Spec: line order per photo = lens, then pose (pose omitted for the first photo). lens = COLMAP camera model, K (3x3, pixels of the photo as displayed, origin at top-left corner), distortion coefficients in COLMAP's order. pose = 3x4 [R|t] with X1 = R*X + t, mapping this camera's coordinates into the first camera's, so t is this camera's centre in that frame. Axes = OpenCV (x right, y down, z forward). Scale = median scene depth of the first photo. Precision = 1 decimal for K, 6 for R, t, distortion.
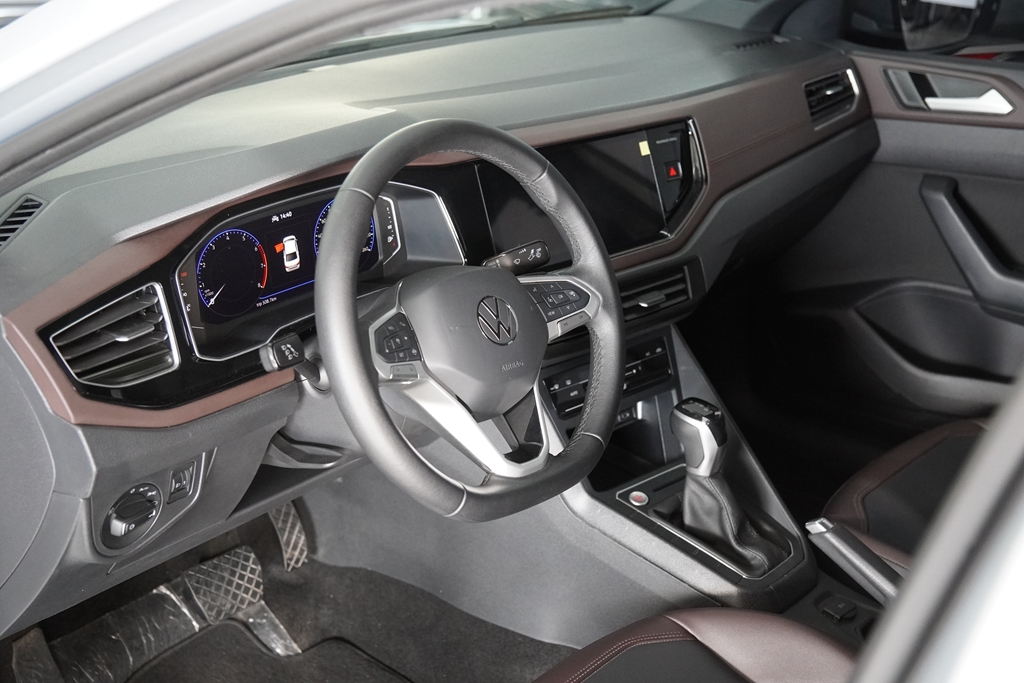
lens RADIAL K [[1454.0, 0, 513.7], [0, 1454.0, 351.6], [0, 0, 1]] dist [0.191430, 0.084007]
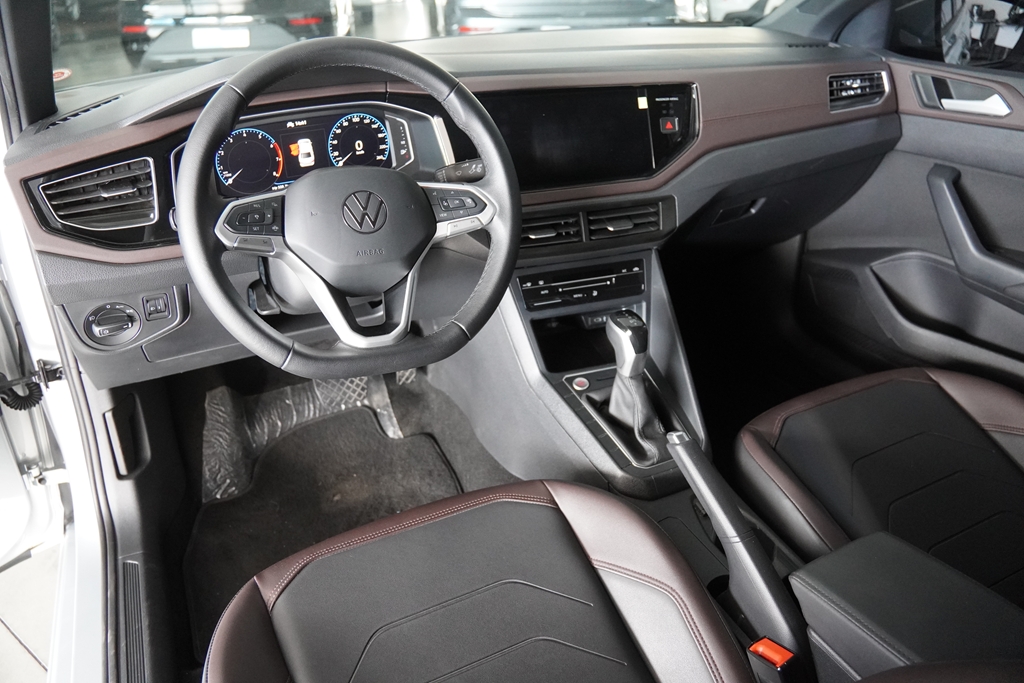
lens RADIAL K [[768.4, 0, 512.0], [0, 768.4, 341.5], [0, 0, 1]] dist [-0.138483, 0.103705]
pose [[0.912733, 0.173688, -0.369799, 0.265465], [-0.134128, 0.982355, 0.130340, -0.011669], [0.385912, -0.069366, 0.919924, 0.377430]]
